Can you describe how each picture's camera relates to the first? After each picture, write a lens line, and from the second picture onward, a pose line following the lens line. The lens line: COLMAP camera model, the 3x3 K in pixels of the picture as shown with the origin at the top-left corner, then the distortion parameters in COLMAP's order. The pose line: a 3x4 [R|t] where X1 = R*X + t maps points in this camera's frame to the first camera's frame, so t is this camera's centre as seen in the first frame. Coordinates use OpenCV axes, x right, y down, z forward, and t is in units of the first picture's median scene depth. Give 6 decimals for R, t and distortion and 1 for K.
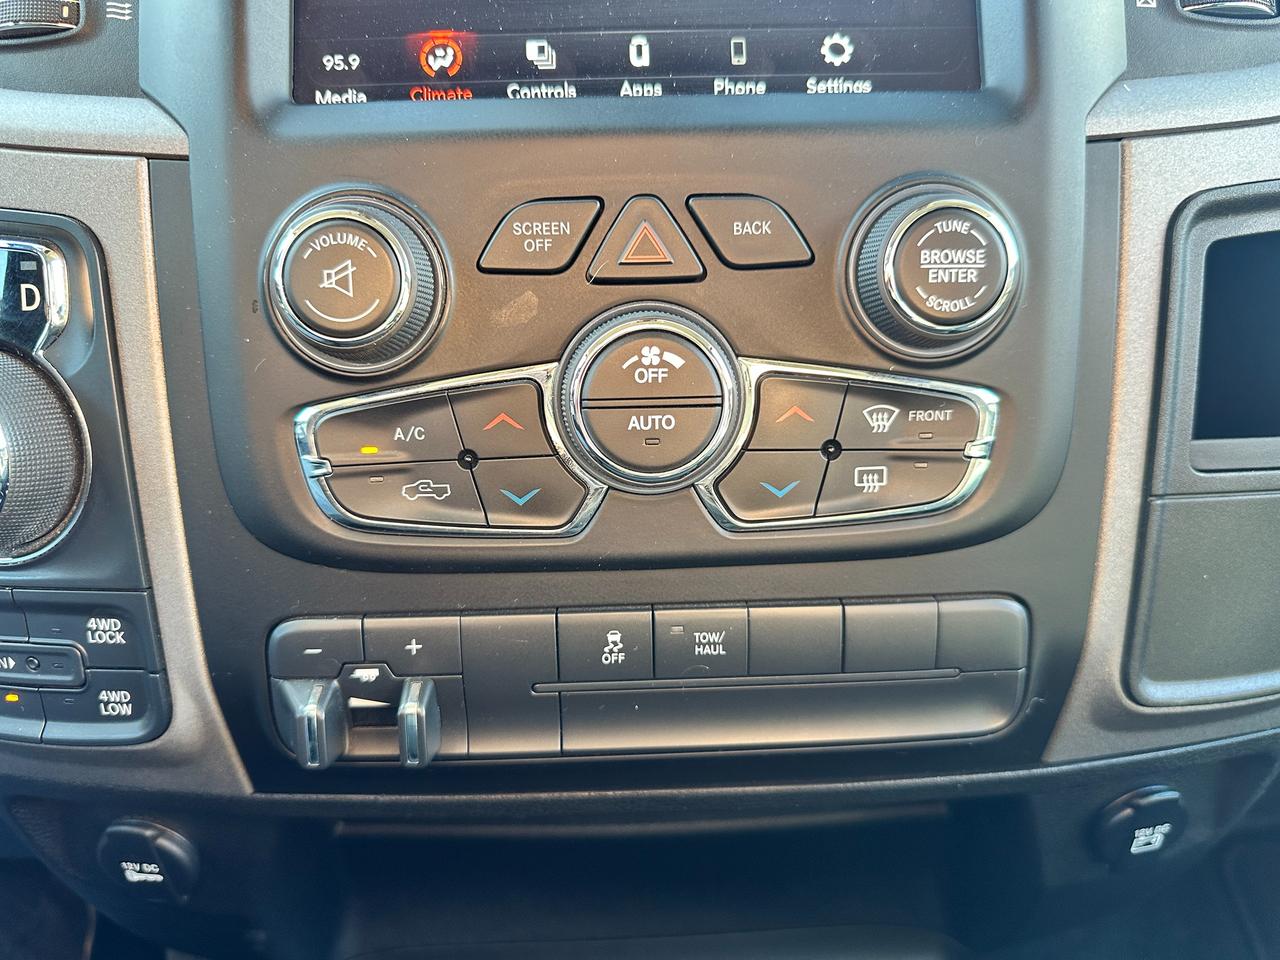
lens RADIAL K [[864.9, 0, 648.3], [0, 864.9, 477.6], [0, 0, 1]] dist [0.003415, -0.035490]
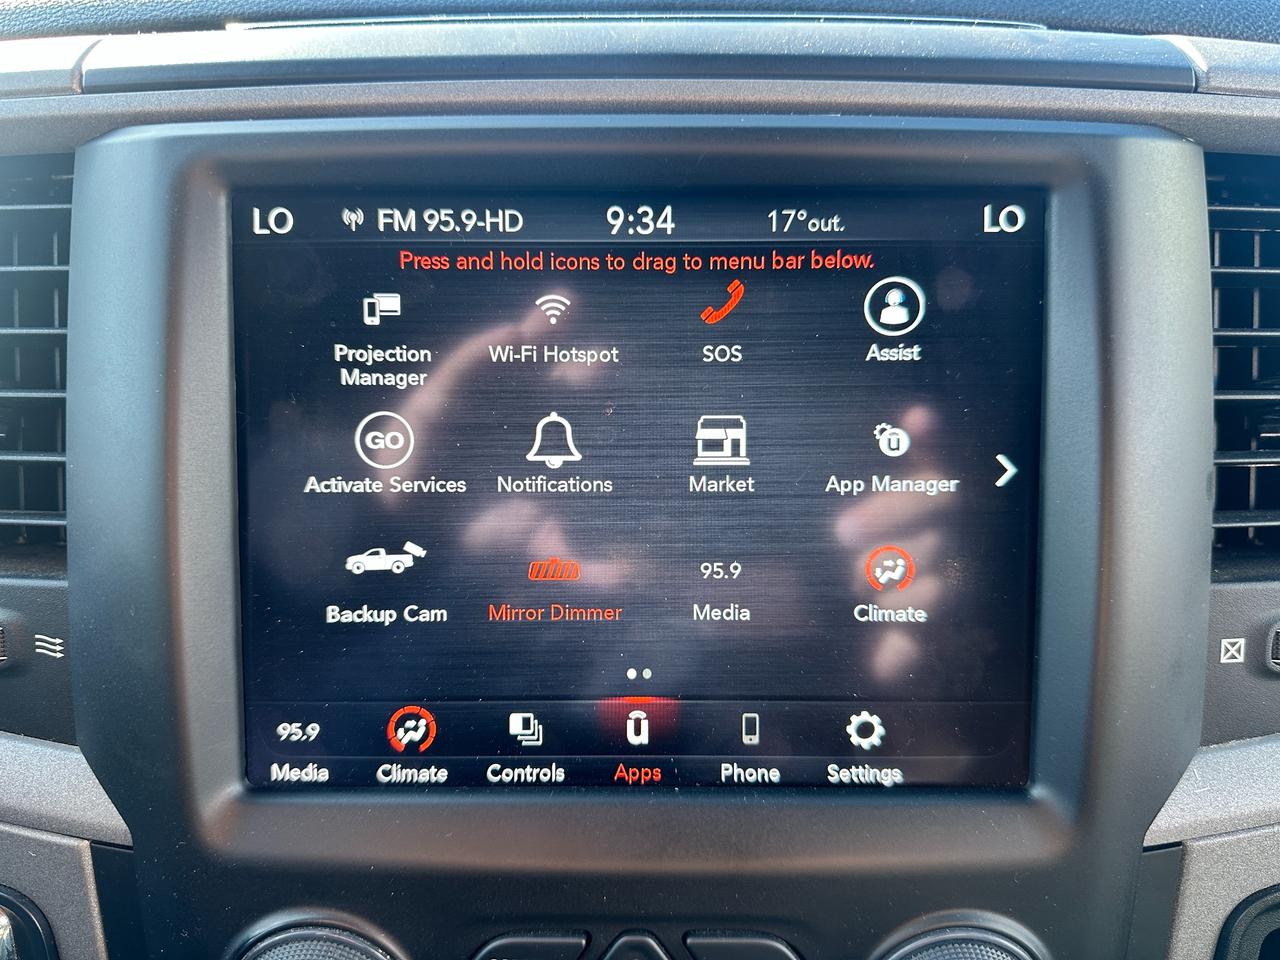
lens RADIAL K [[921.2, 0, 640.0], [0, 921.2, 480.0], [0, 0, 1]] dist [-0.036292, 0.006625]
pose [[0.999141, 0.033378, -0.024571, 0.006893], [-0.030569, 0.993793, 0.106958, -0.841077], [0.027989, -0.106115, 0.993960, 0.103837]]
